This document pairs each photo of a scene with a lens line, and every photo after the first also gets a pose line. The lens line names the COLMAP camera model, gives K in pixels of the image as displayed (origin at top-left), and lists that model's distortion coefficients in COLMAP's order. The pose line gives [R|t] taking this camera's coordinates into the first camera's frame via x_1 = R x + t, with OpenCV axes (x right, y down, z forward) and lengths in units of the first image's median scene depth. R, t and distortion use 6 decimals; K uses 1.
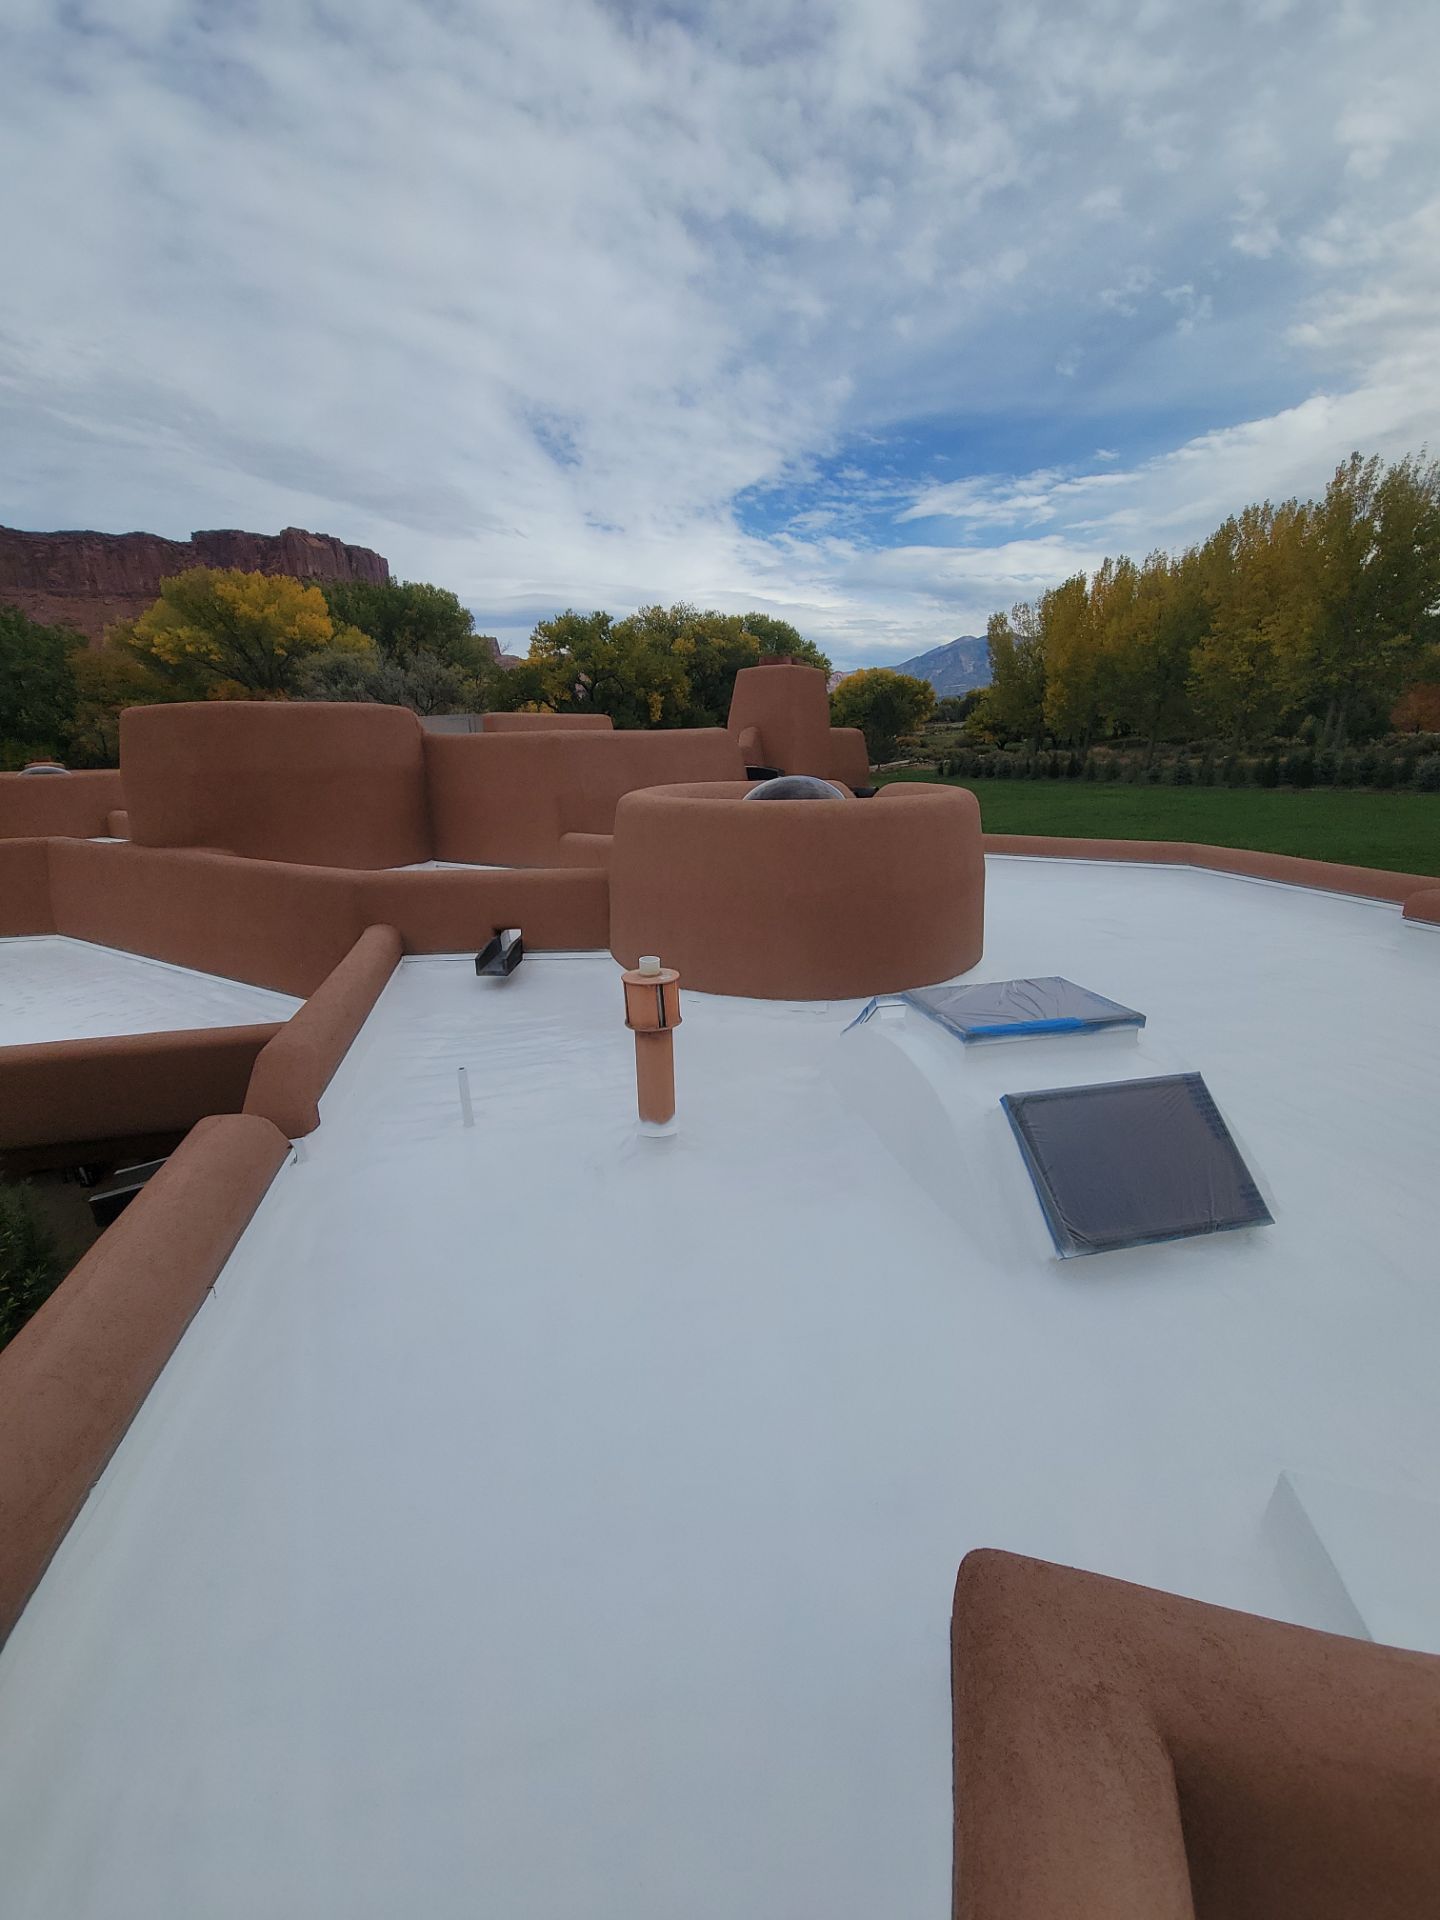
lens RADIAL K [[773.9, 0, 728.6], [0, 773.9, 970.7], [0, 0, 1]] dist [-0.003977, 0.000044]
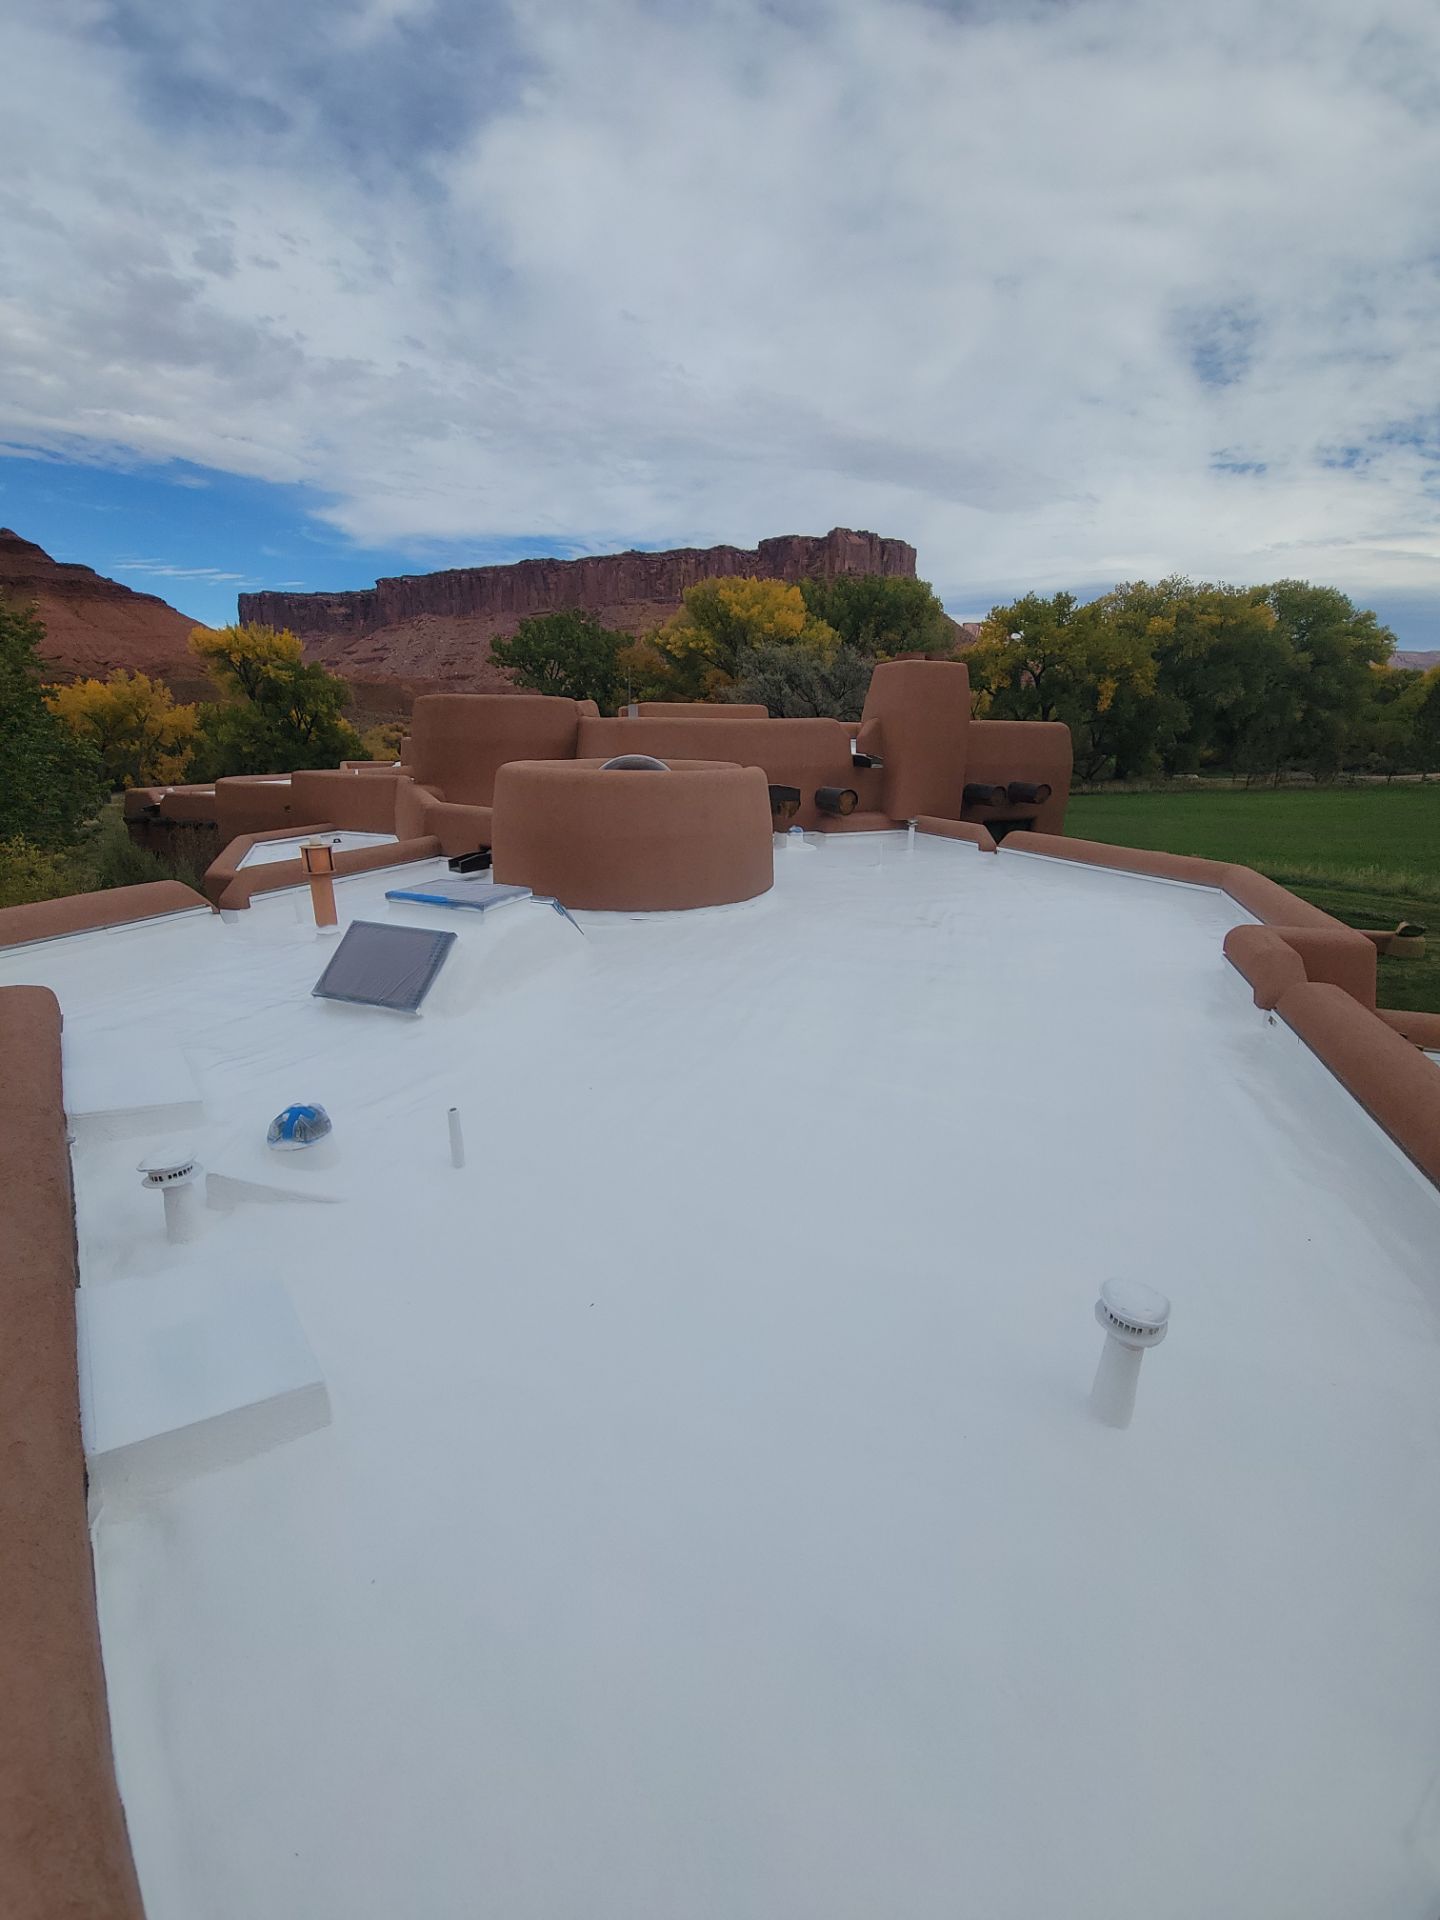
lens RADIAL K [[785.0, 0, 721.9], [0, 785.0, 969.7], [0, 0, 1]] dist [0.001149, -0.000417]
pose [[0.825853, 0.190423, -0.530759, 0.084542], [-0.185111, 0.980644, 0.063800, -0.000064], [0.532635, 0.045560, 0.845118, -0.003789]]
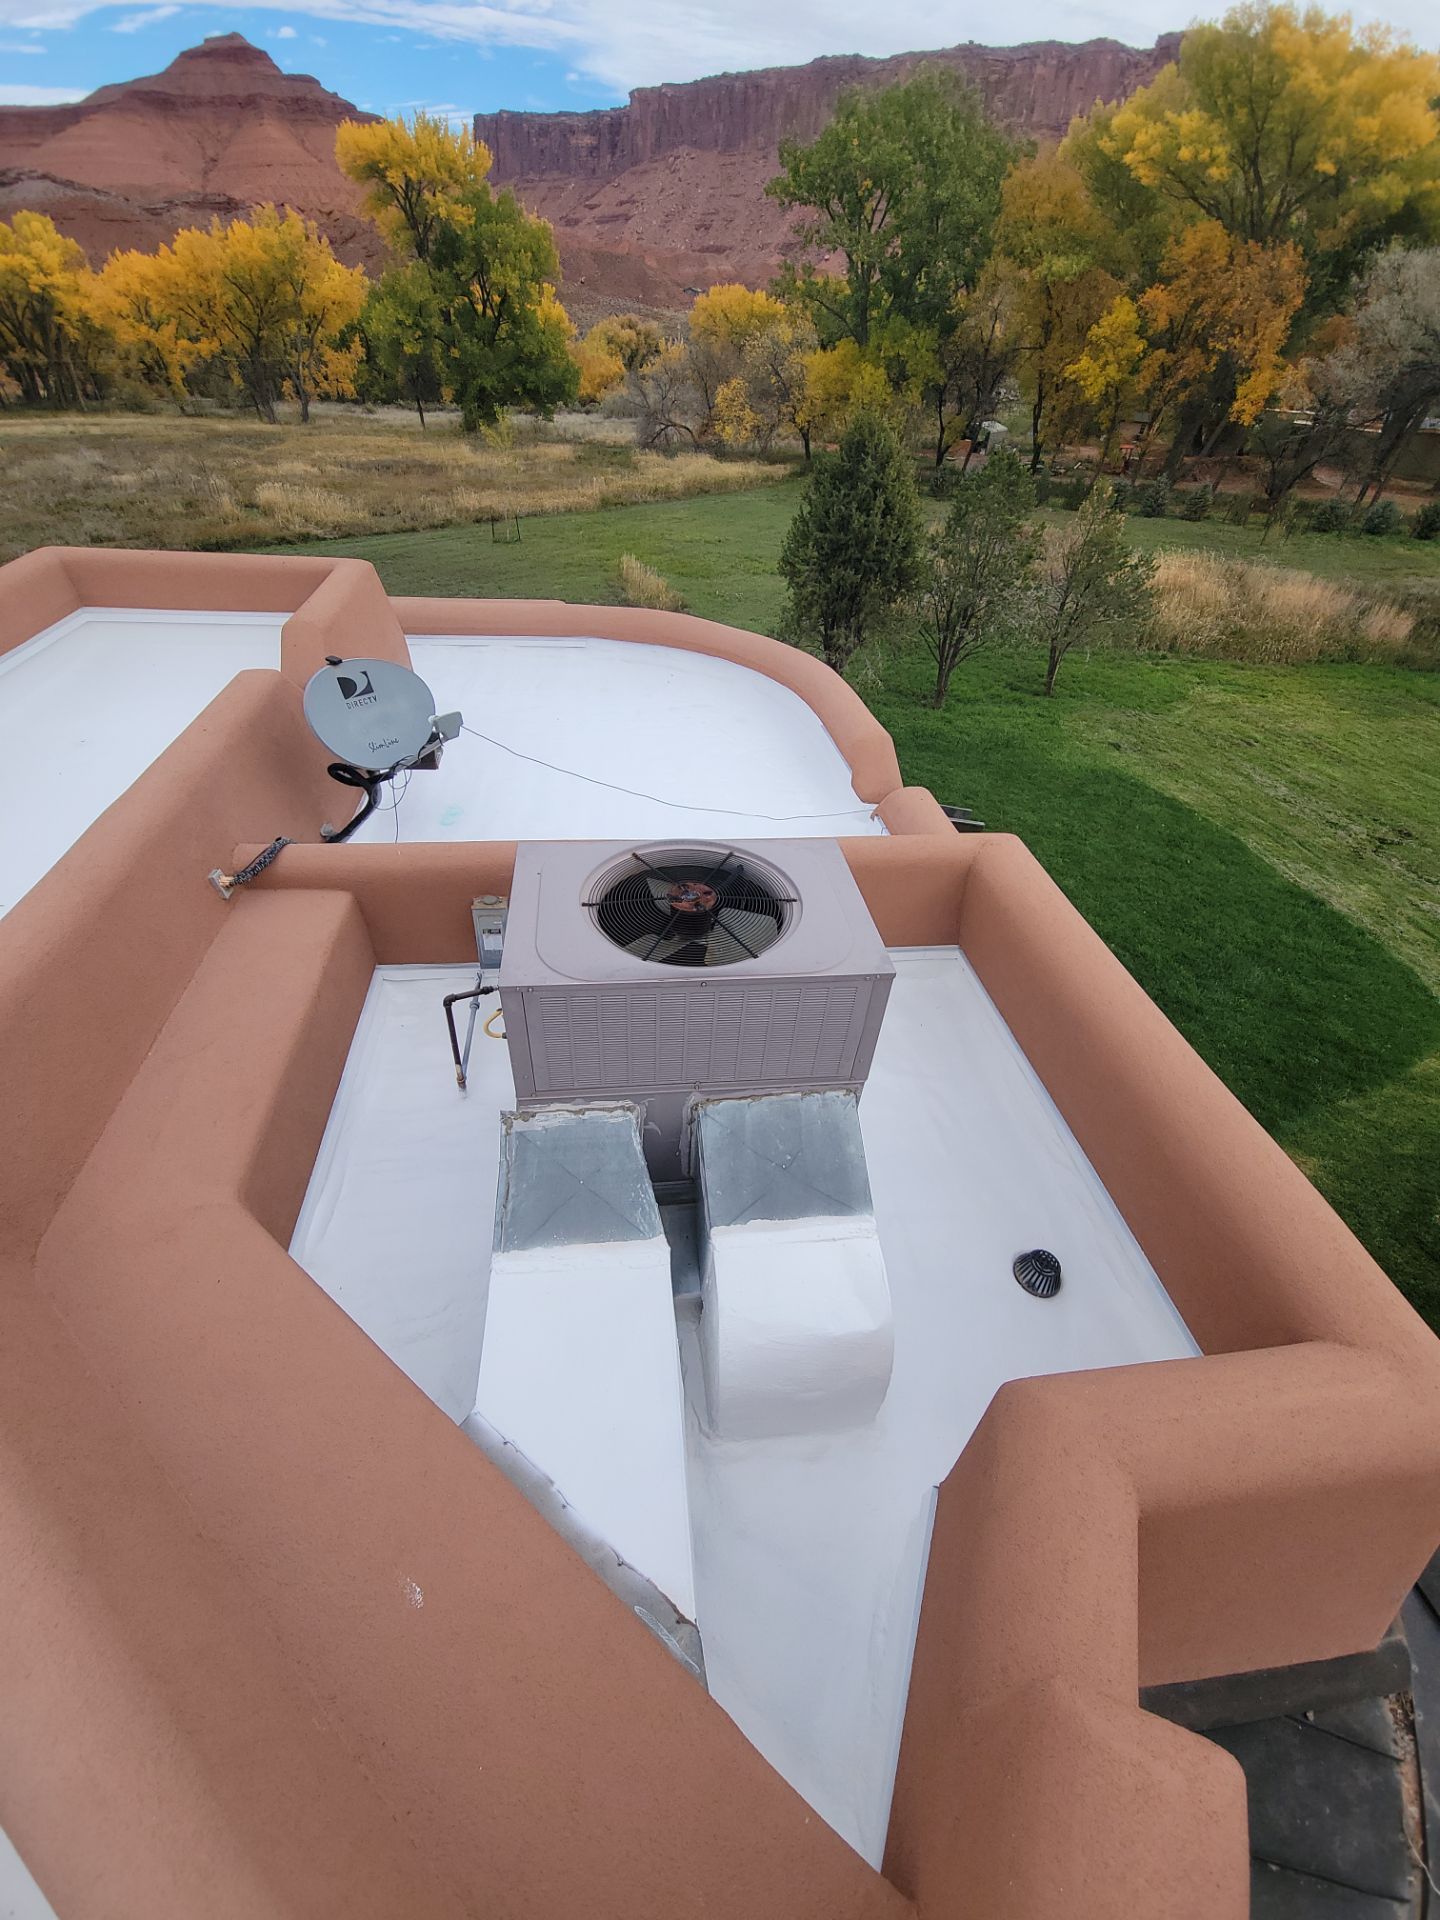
lens RADIAL K [[756.5, 0, 715.0], [0, 756.5, 964.3], [0, 0, 1]] dist [0.059066, -0.032712]
pose [[0.619741, 0.539320, -0.570135, -0.208657], [-0.289139, 0.832272, 0.472992, -0.061857], [0.729602, -0.128284, 0.671732, 0.218020]]
